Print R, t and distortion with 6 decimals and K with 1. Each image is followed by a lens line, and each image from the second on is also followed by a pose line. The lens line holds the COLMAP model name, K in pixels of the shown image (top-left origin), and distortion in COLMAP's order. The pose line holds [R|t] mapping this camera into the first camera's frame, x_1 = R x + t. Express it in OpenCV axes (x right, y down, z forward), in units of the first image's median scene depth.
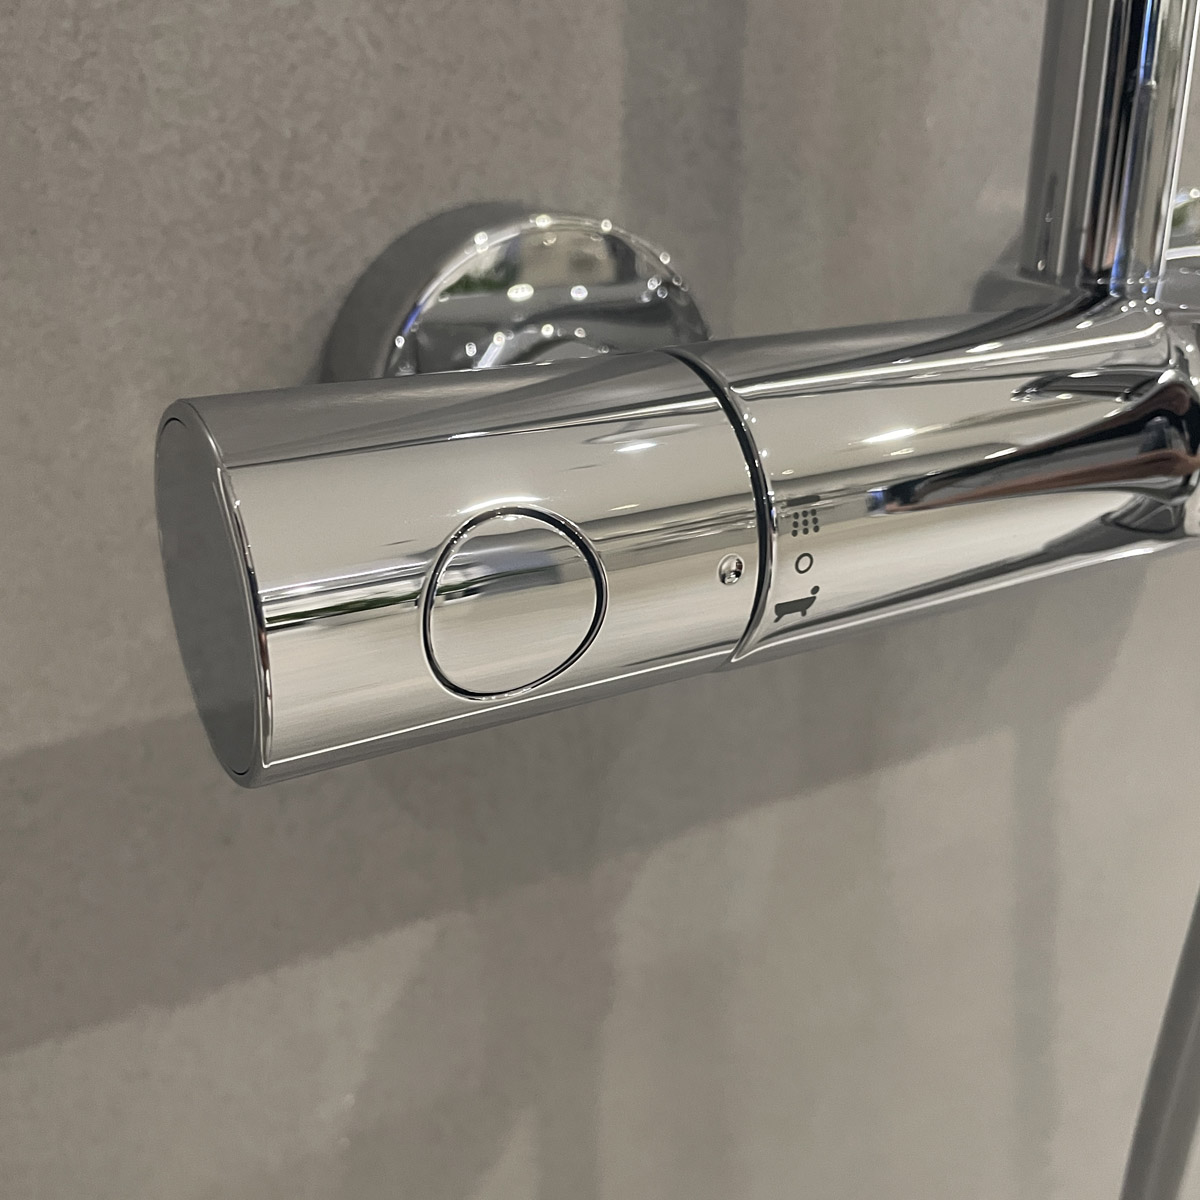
lens RADIAL K [[1218.1, 0, 599.6], [0, 1218.1, 578.3], [0, 0, 1]] dist [0.018499, -0.013830]
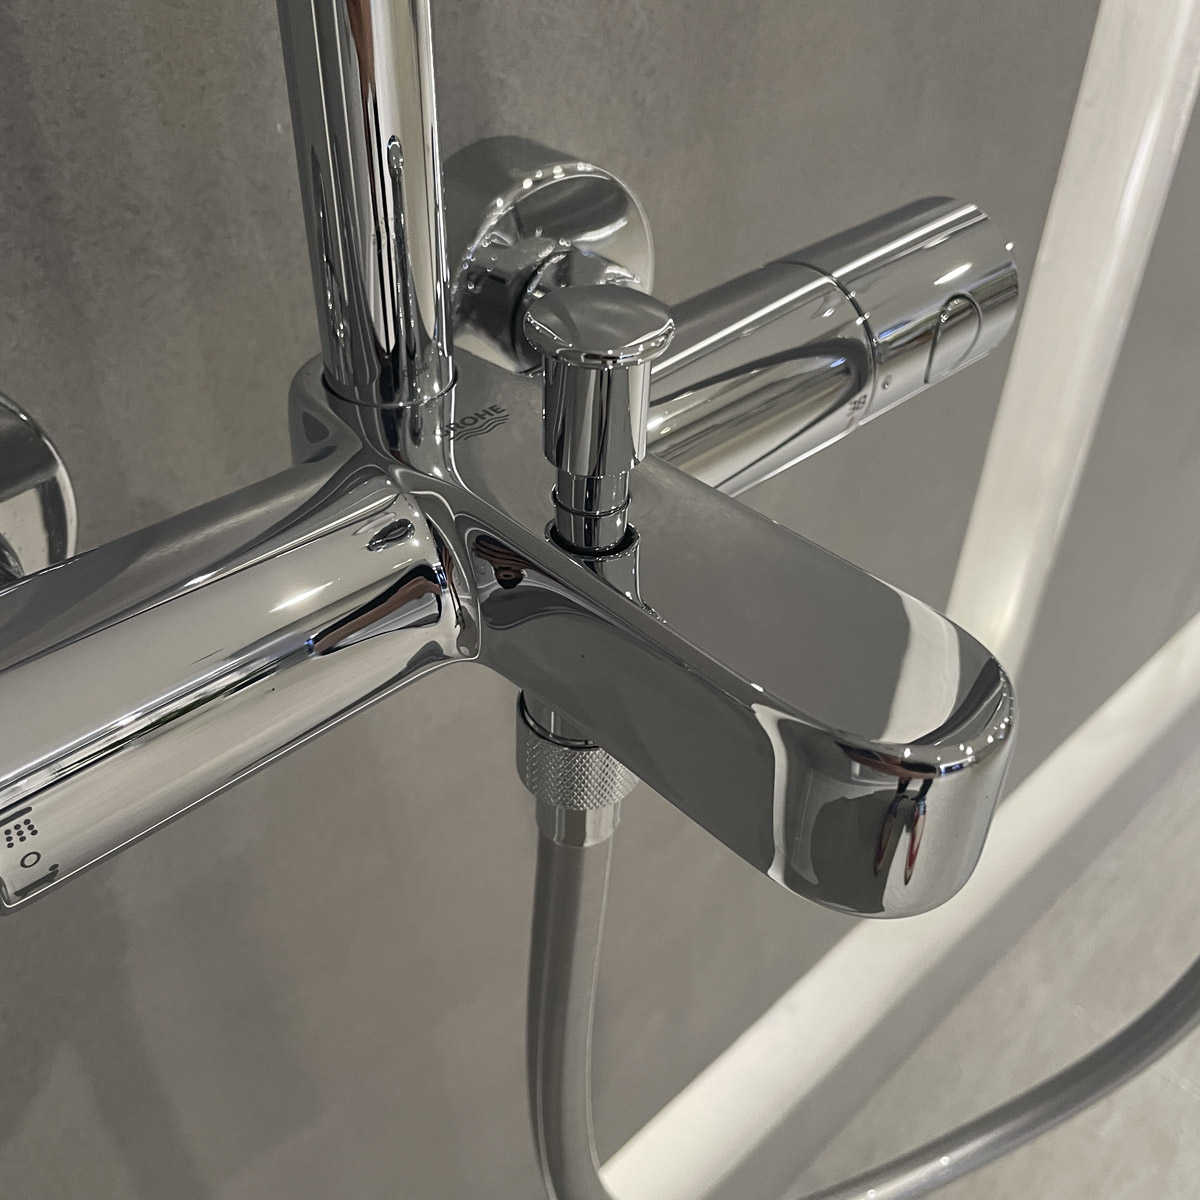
lens RADIAL K [[1218.1, 0, 599.6], [0, 1218.1, 578.3], [0, 0, 1]] dist [0.018499, -0.013830]
pose [[0.964201, -0.137450, 0.226768, 0.257291], [0.066366, 0.953041, 0.295481, -0.316199], [-0.256733, -0.269853, 0.928045, -0.063063]]
